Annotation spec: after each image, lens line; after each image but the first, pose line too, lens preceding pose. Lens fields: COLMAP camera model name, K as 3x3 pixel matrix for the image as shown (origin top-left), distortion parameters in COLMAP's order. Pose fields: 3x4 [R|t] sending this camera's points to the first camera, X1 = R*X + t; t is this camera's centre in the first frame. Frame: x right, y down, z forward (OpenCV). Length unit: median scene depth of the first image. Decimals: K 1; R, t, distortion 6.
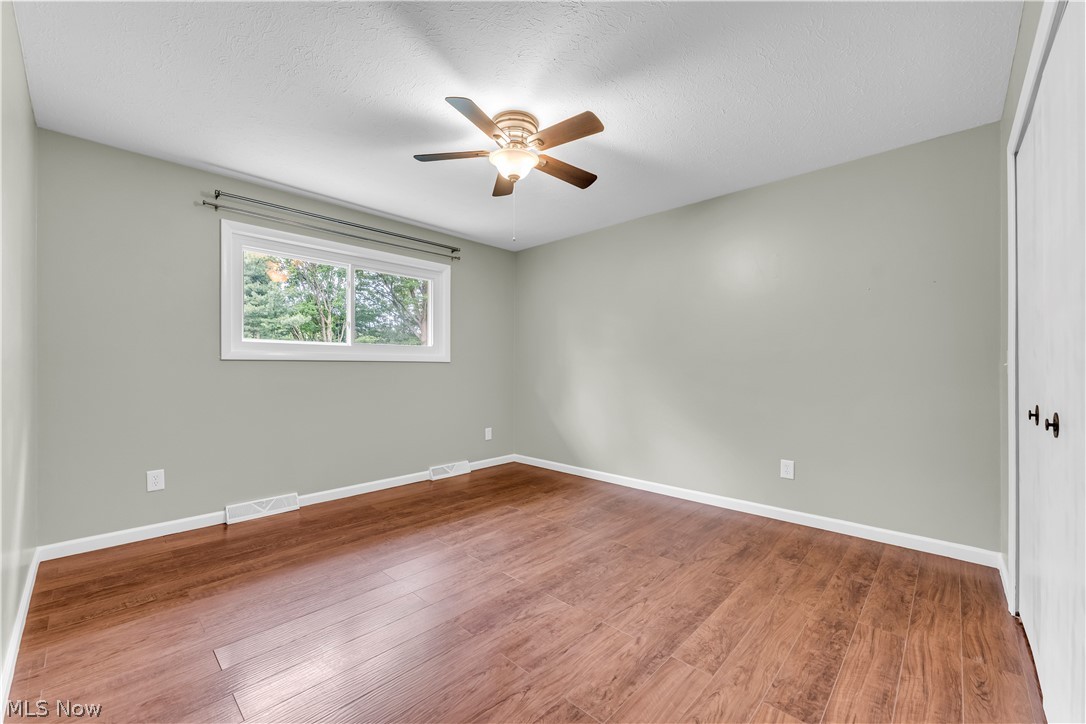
lens RADIAL K [[436.5, 0, 539.3], [0, 436.5, 367.4], [0, 0, 1]] dist [-0.002033, -0.000201]
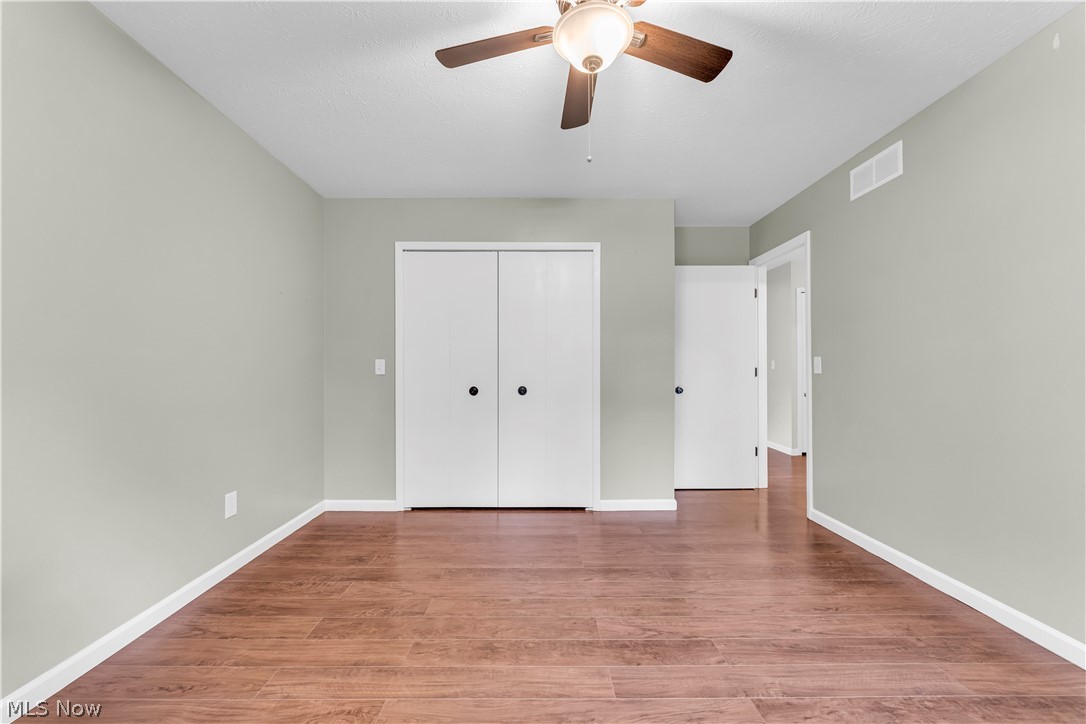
lens RADIAL K [[436.5, 0, 539.3], [0, 436.5, 367.4], [0, 0, 1]] dist [-0.002033, -0.000201]
pose [[-0.697709, 0.002753, 0.716376, -0.472451], [0.000195, 0.999993, -0.003653, 0.001475], [-0.716381, -0.002410, -0.697705, 1.577207]]
